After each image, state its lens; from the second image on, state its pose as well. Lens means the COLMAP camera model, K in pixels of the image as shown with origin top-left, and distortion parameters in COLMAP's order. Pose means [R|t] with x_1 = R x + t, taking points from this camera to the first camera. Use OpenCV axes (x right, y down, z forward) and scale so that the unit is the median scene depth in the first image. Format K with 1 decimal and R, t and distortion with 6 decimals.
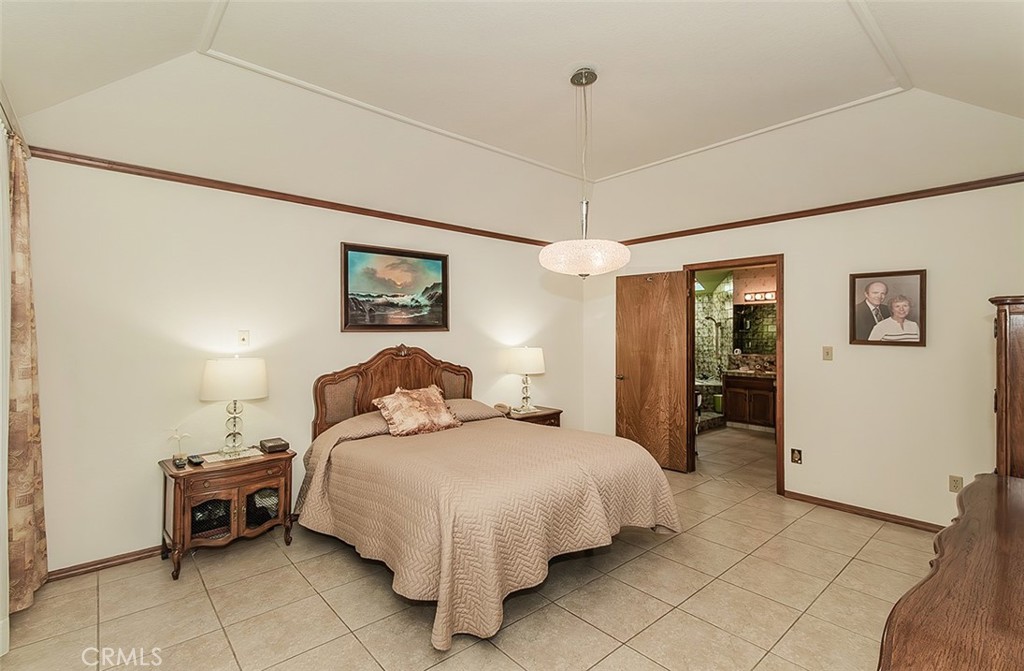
lens RADIAL K [[468.3, 0, 510.8], [0, 468.3, 330.2], [0, 0, 1]] dist [0.005415, 0.000522]
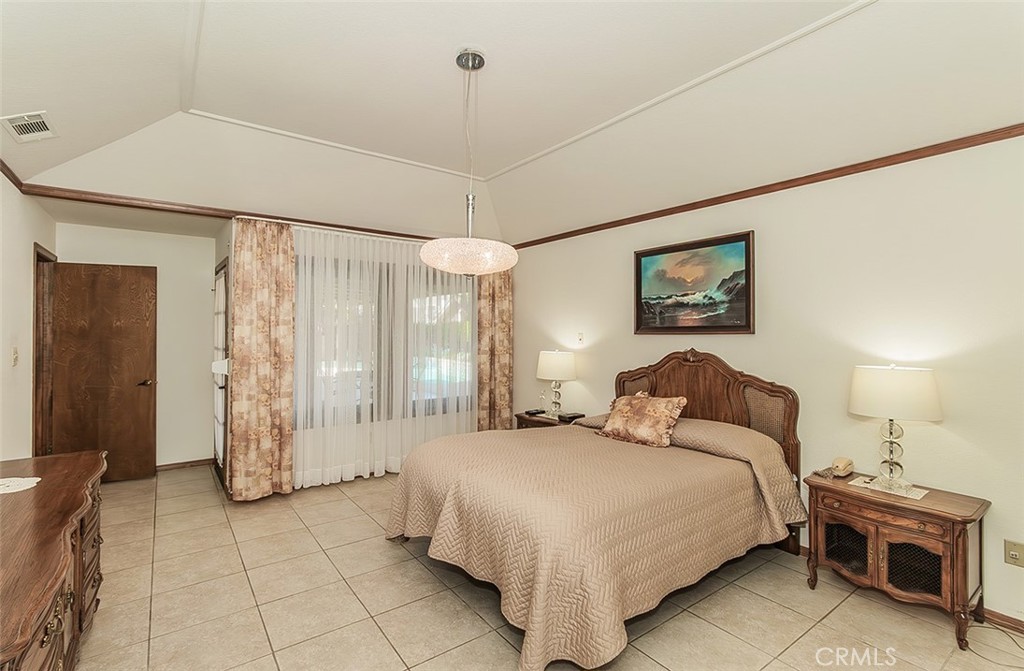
lens RADIAL K [[468.3, 0, 511.2], [0, 468.3, 334.6], [0, 0, 1]] dist [0.005415, 0.000522]
pose [[-0.069232, -0.012679, -0.997520, 0.666891], [-0.020265, 0.999731, -0.011301, 0.020601], [0.997395, 0.019433, -0.069470, 0.714687]]
